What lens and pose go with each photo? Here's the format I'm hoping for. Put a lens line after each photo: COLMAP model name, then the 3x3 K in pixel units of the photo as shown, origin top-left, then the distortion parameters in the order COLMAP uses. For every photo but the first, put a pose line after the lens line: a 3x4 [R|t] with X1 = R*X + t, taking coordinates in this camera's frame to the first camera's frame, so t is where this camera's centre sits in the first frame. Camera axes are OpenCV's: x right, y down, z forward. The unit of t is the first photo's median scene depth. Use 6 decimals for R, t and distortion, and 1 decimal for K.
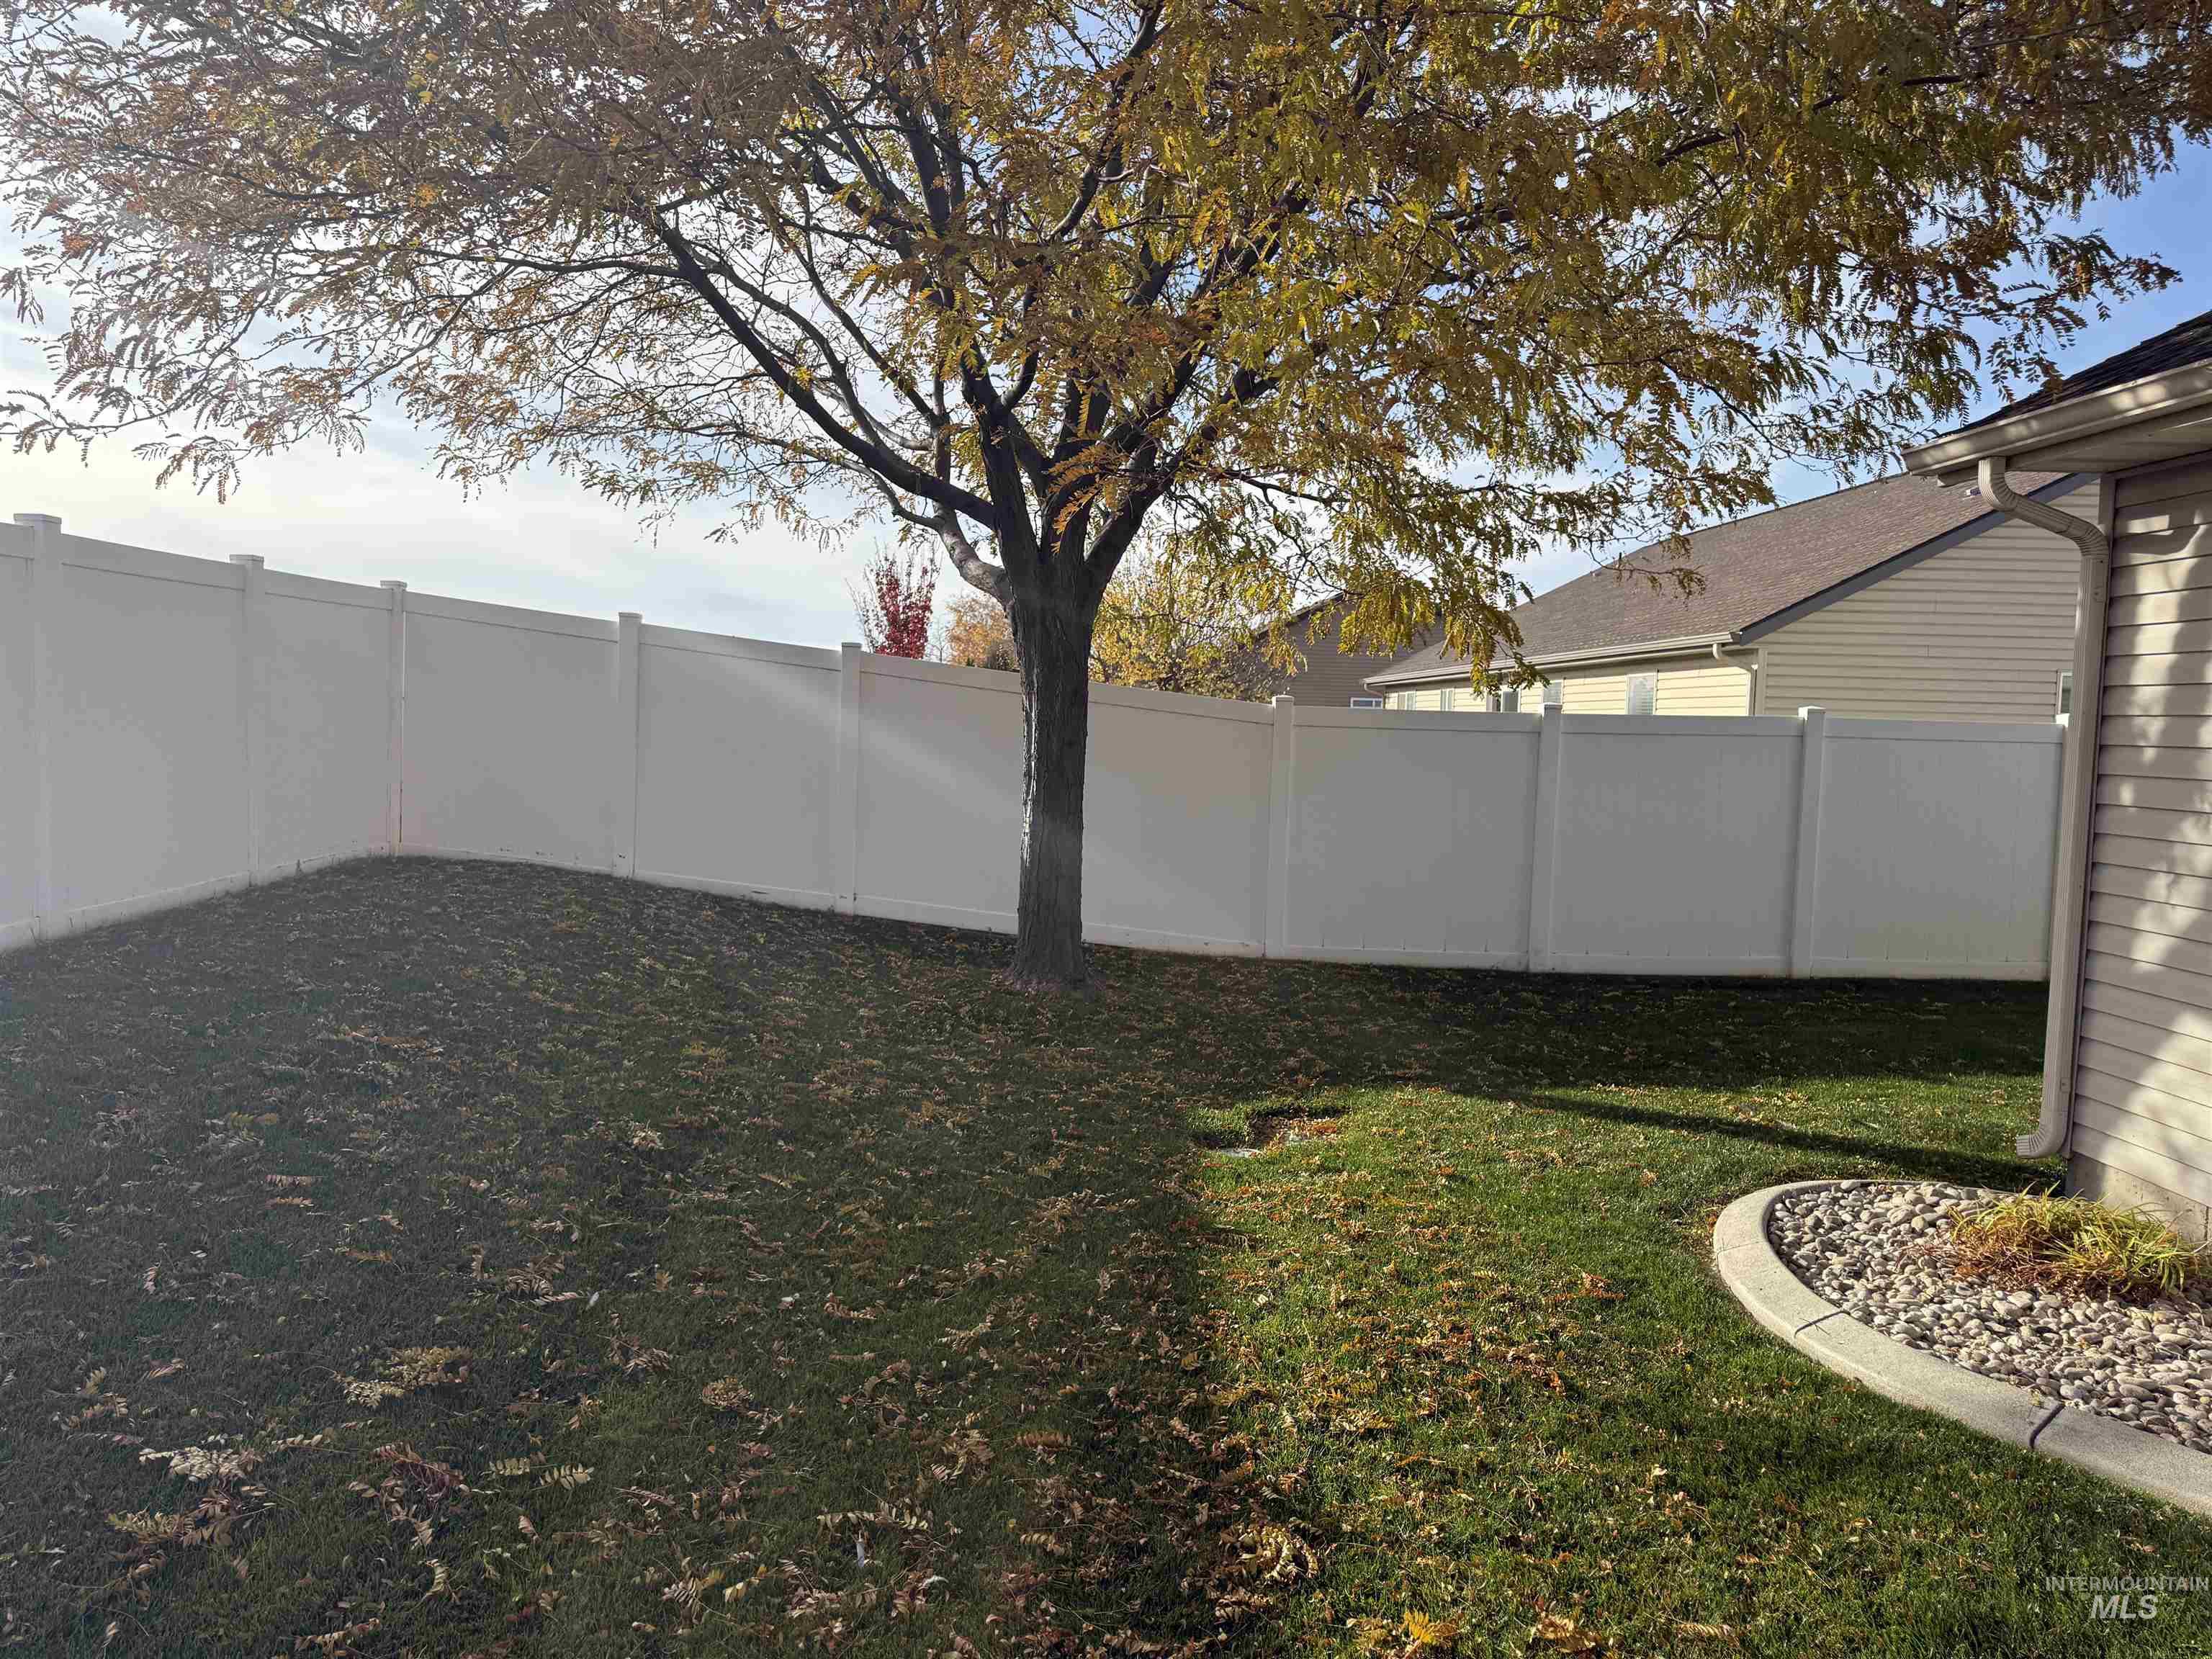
lens RADIAL K [[1501.8, 0, 1092.5], [0, 1501.8, 822.1], [0, 0, 1]] dist [0.033806, -0.003375]
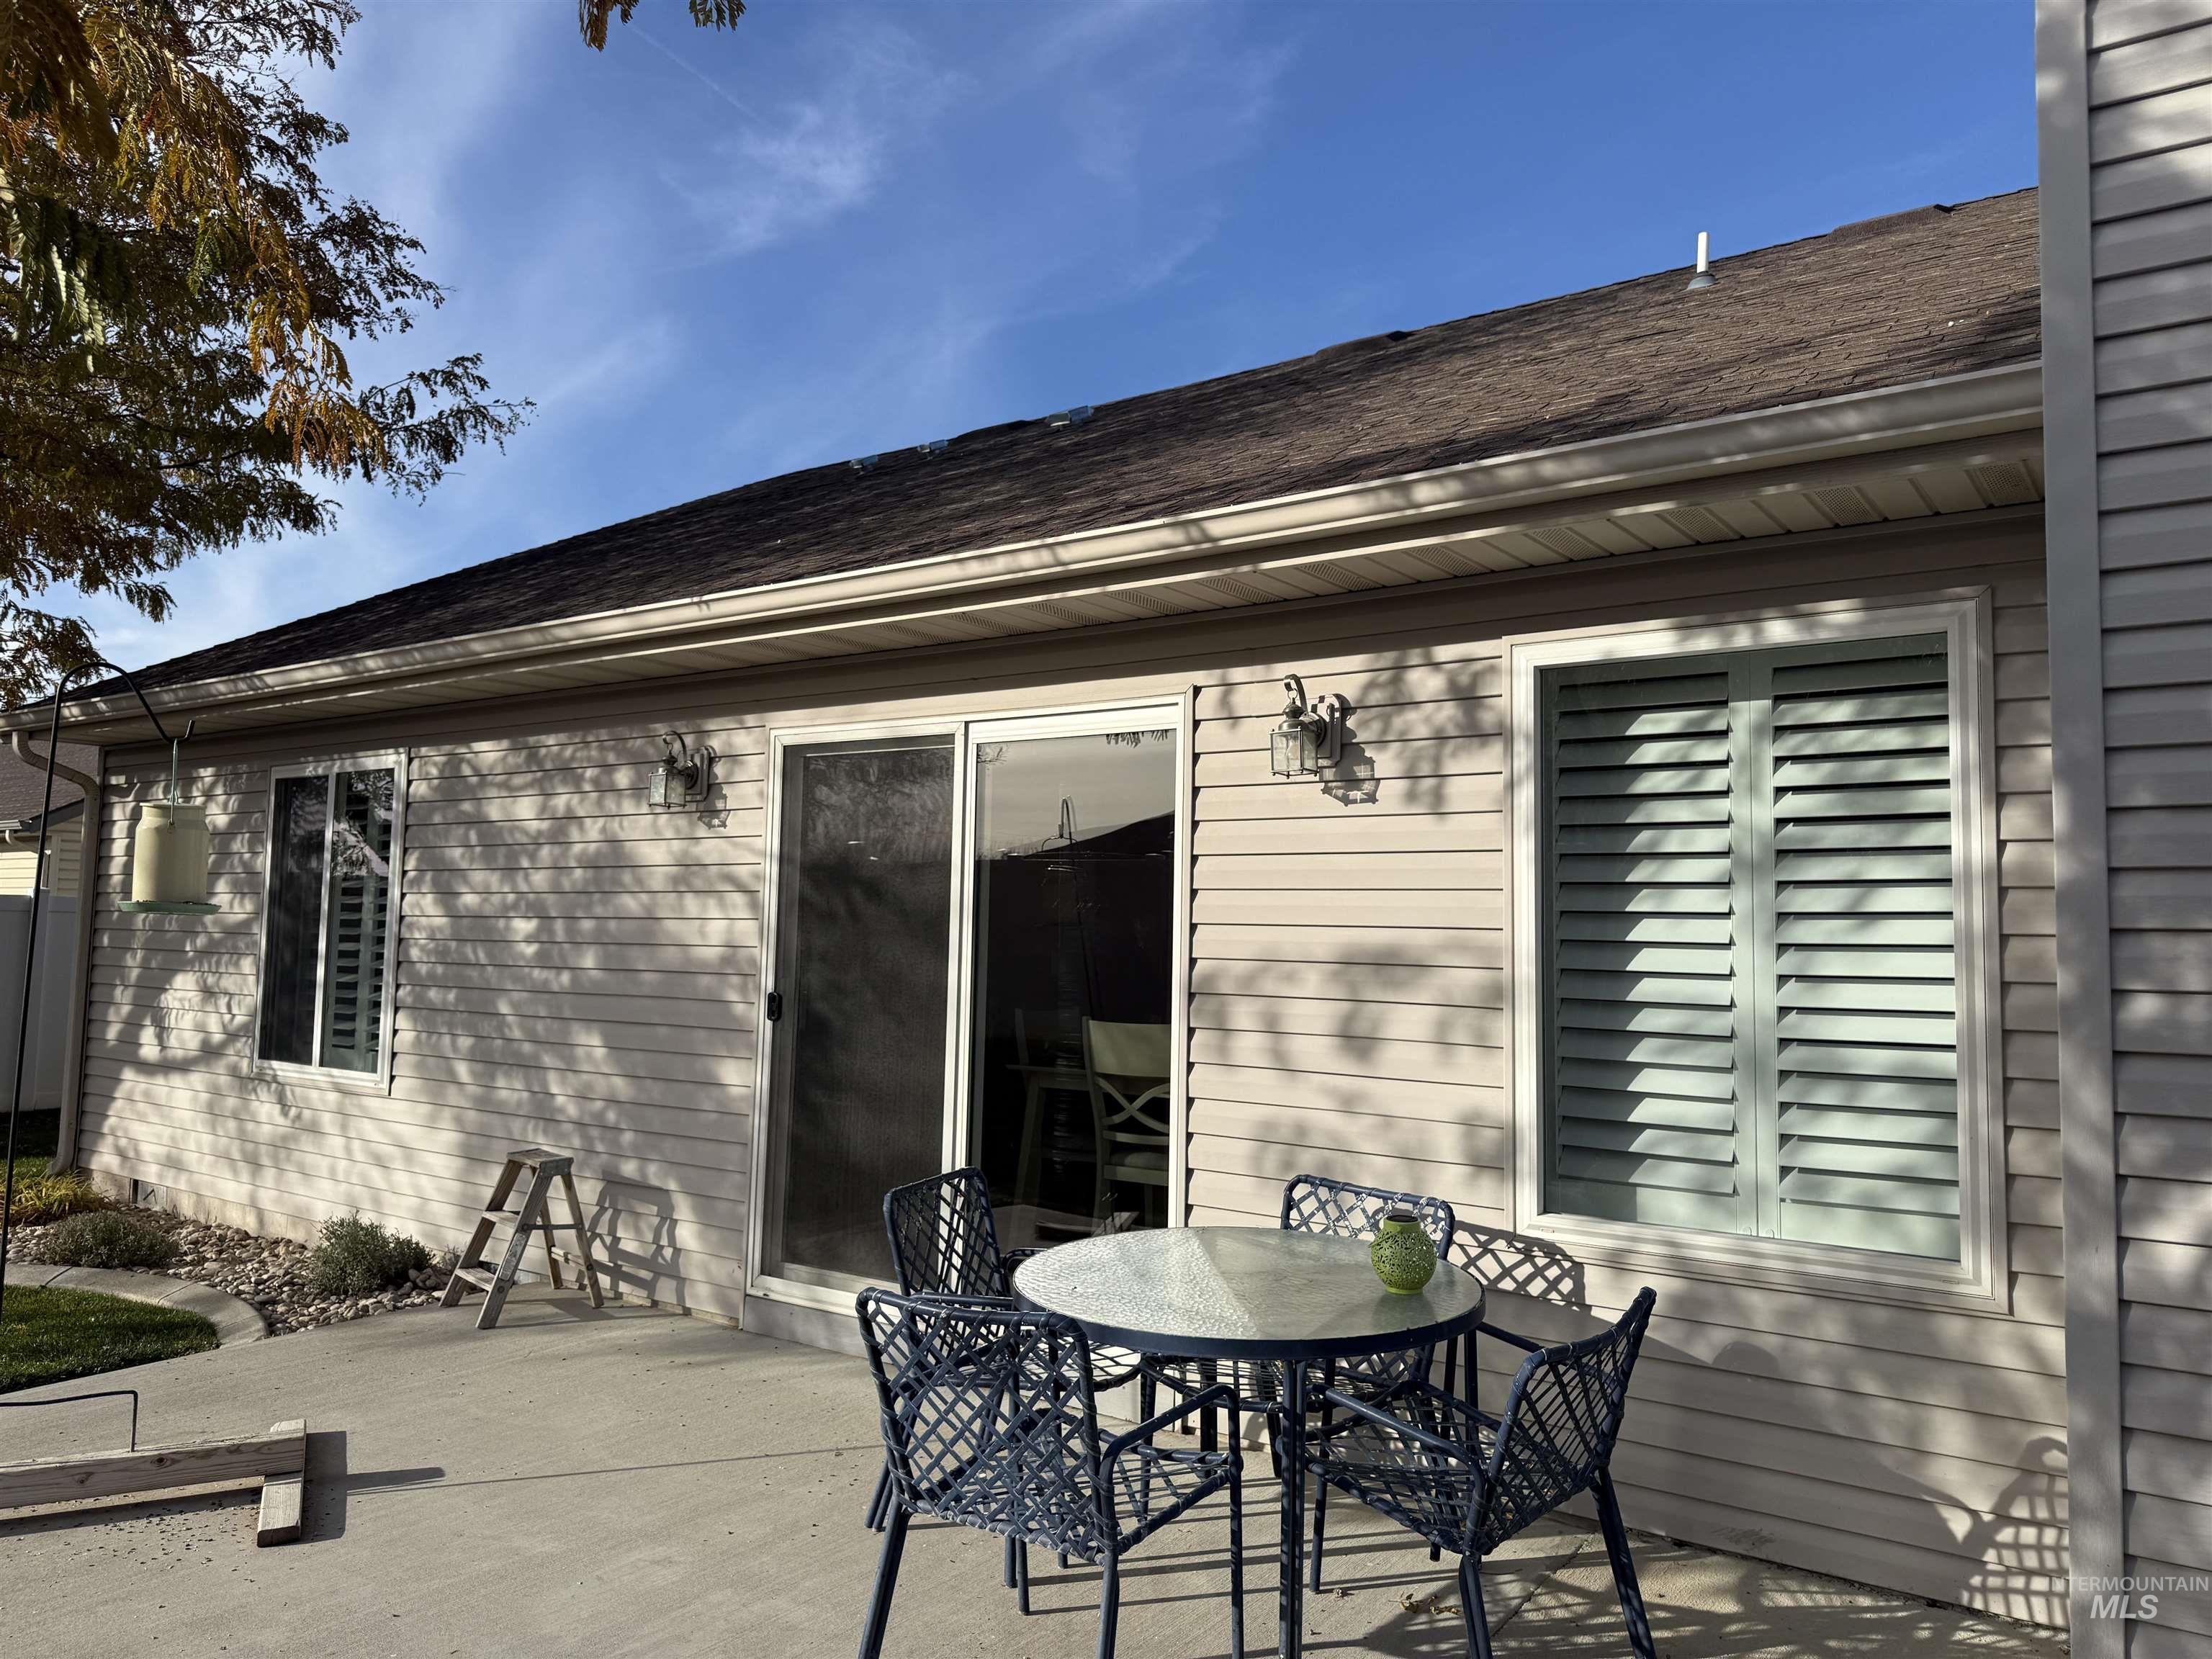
lens RADIAL K [[1501.8, 0, 1092.5], [0, 1501.8, 822.1], [0, 0, 1]] dist [0.033806, -0.003375]
pose [[0.602706, 0.038024, 0.797057, -0.000018], [0.057390, 0.994212, -0.090826, 0.066153], [-0.795897, 0.100484, 0.597035, -0.854954]]
